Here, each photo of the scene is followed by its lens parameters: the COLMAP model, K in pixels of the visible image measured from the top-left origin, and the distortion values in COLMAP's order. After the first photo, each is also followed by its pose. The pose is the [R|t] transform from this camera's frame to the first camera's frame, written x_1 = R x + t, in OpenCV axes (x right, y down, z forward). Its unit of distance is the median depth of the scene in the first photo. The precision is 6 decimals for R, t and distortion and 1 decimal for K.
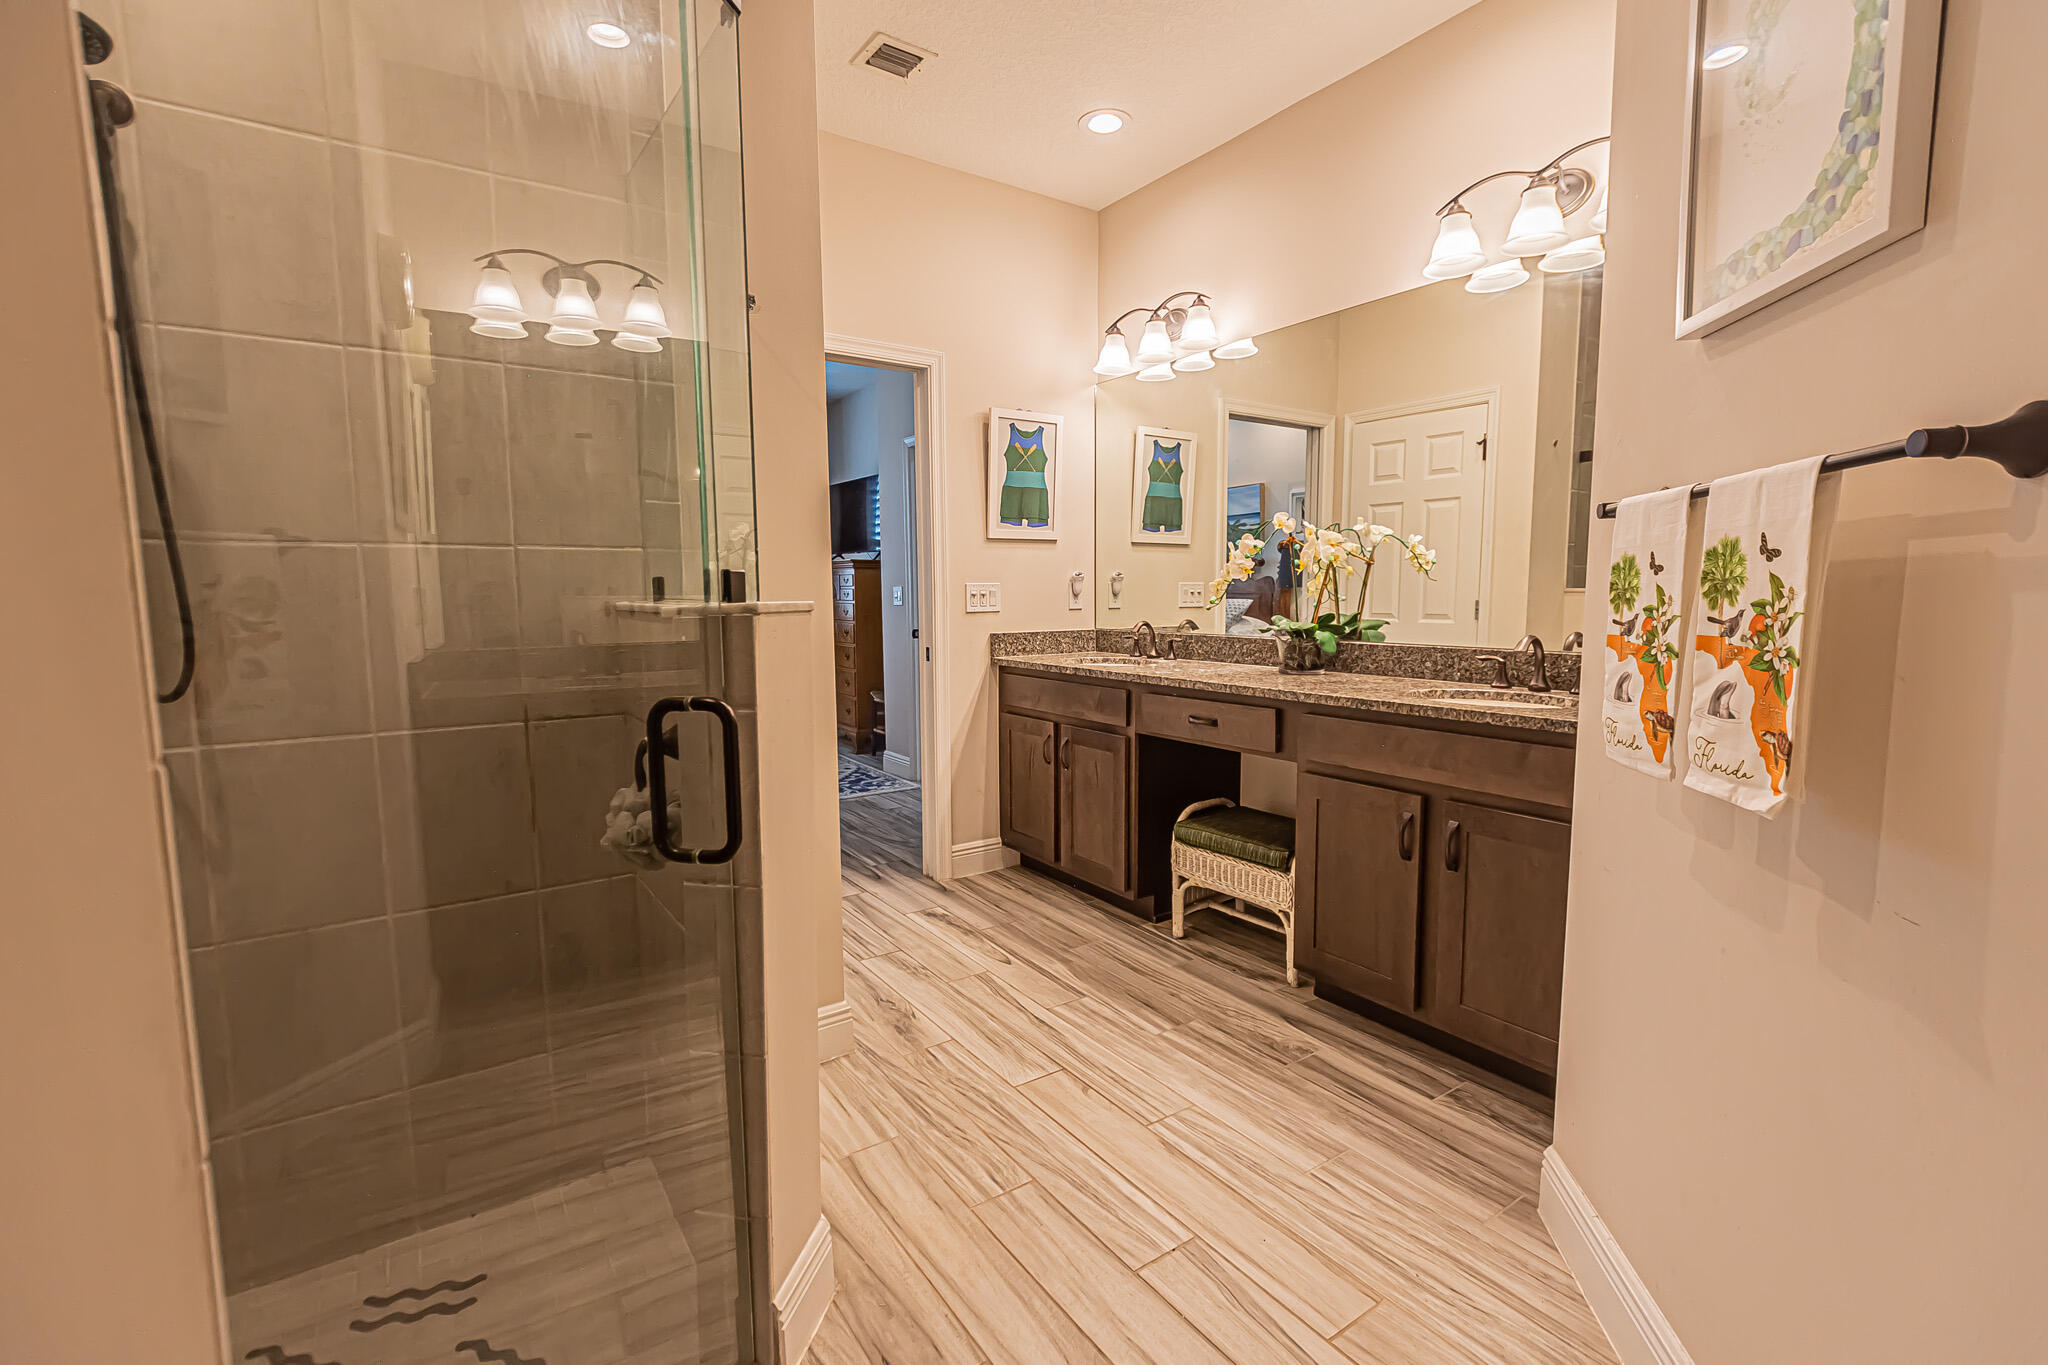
lens RADIAL K [[899.3, 0, 1035.4], [0, 899.3, 687.3], [0, 0, 1]] dist [0.000269, -0.001448]
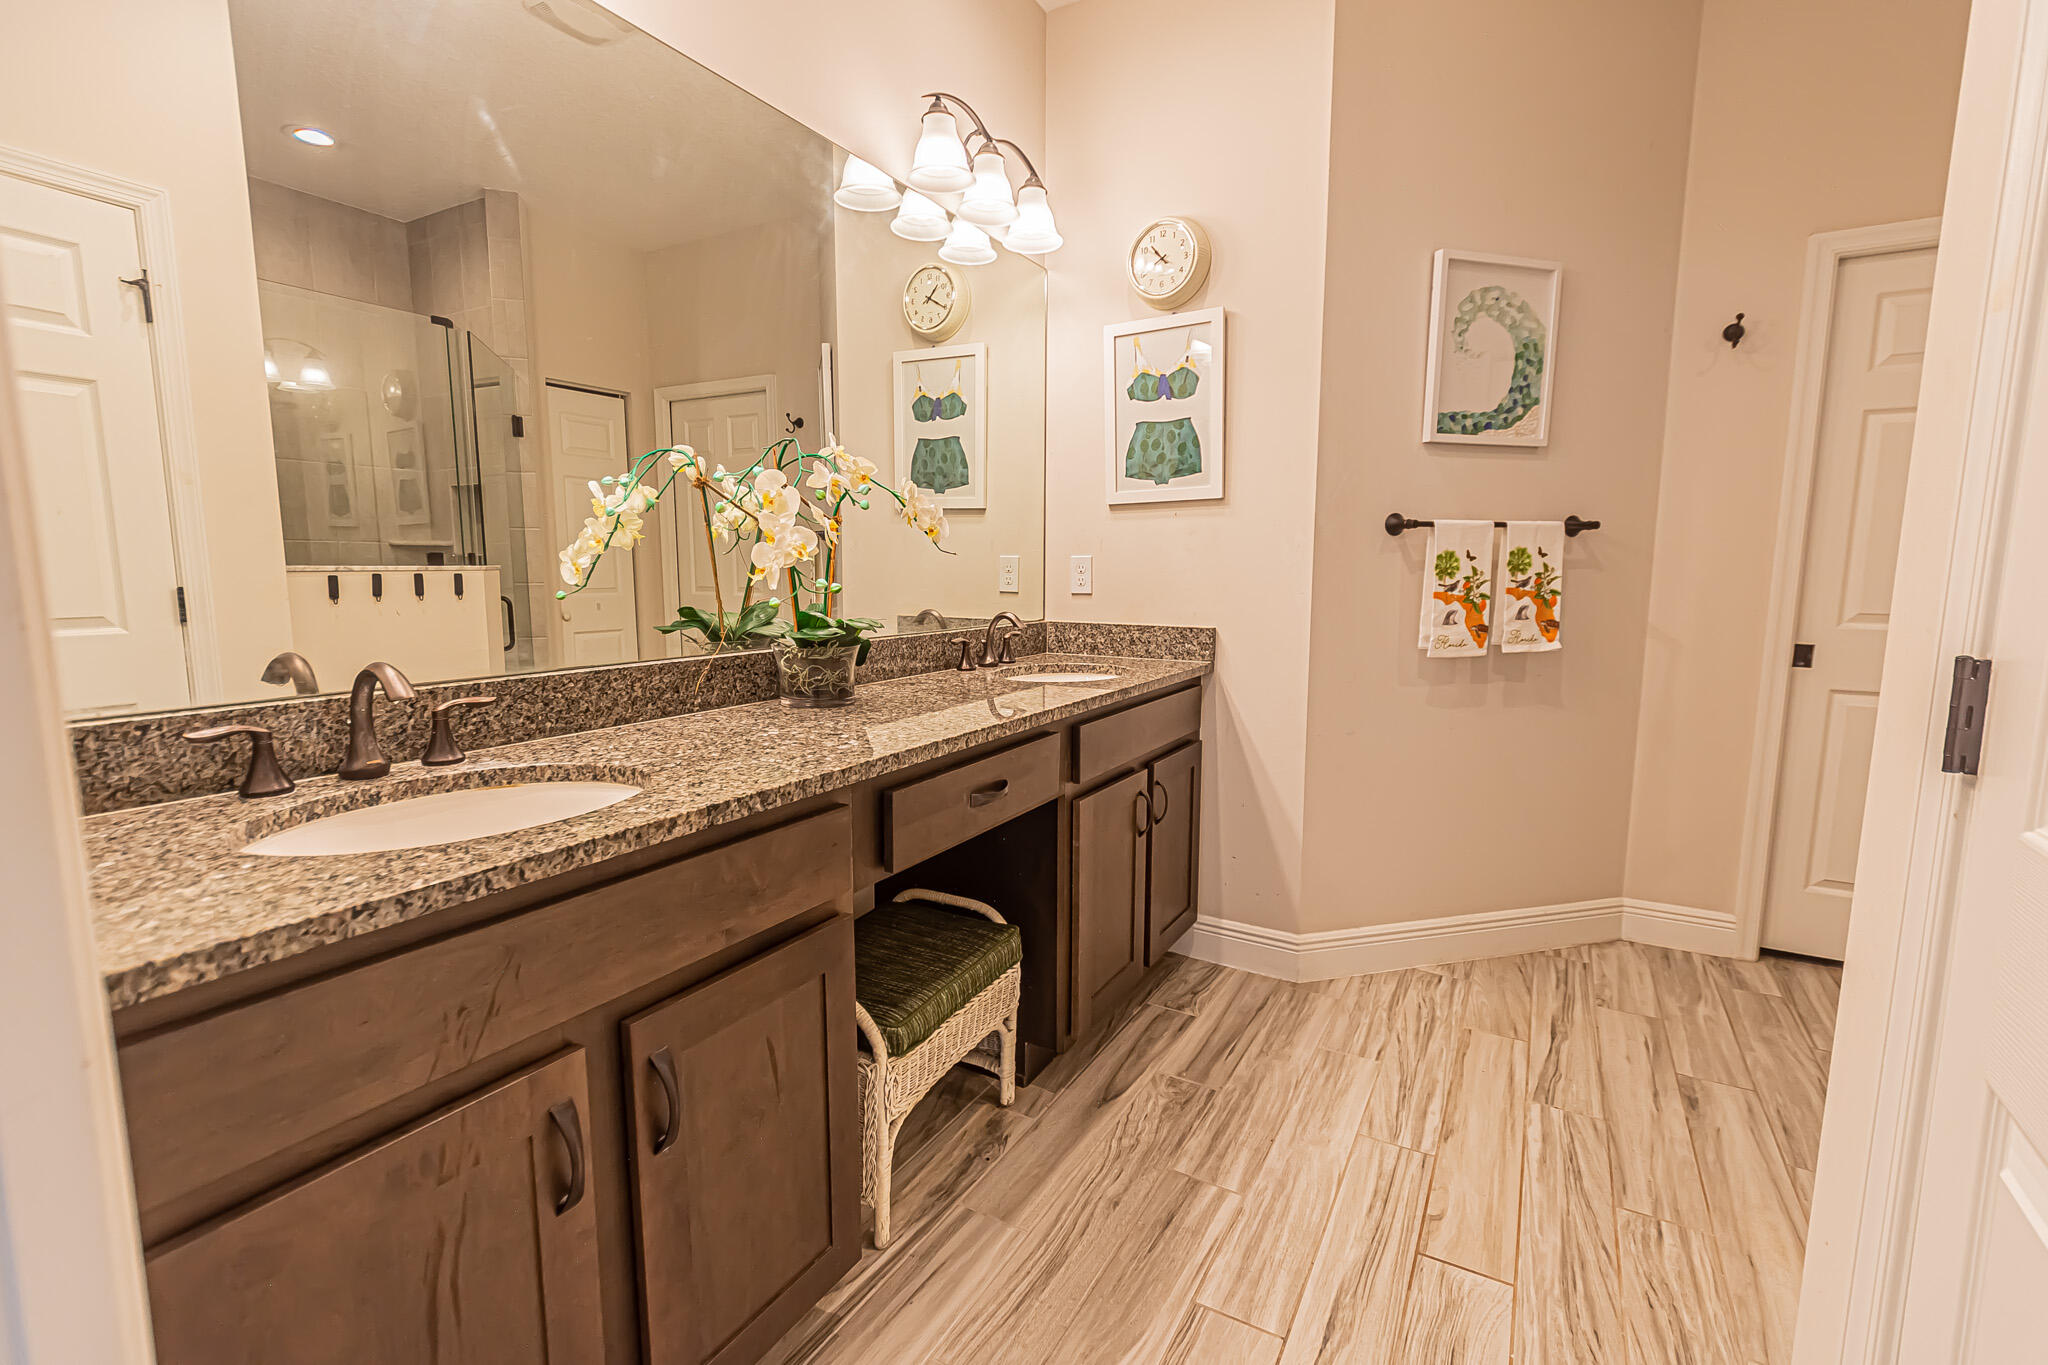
lens RADIAL K [[899.3, 0, 1035.4], [0, 899.3, 687.3], [0, 0, 1]] dist [0.000269, -0.001448]
pose [[-0.425251, -0.116239, 0.897580, -0.472269], [0.096824, 0.980185, 0.172809, -0.176883], [-0.899881, 0.160394, -0.405570, 1.672483]]
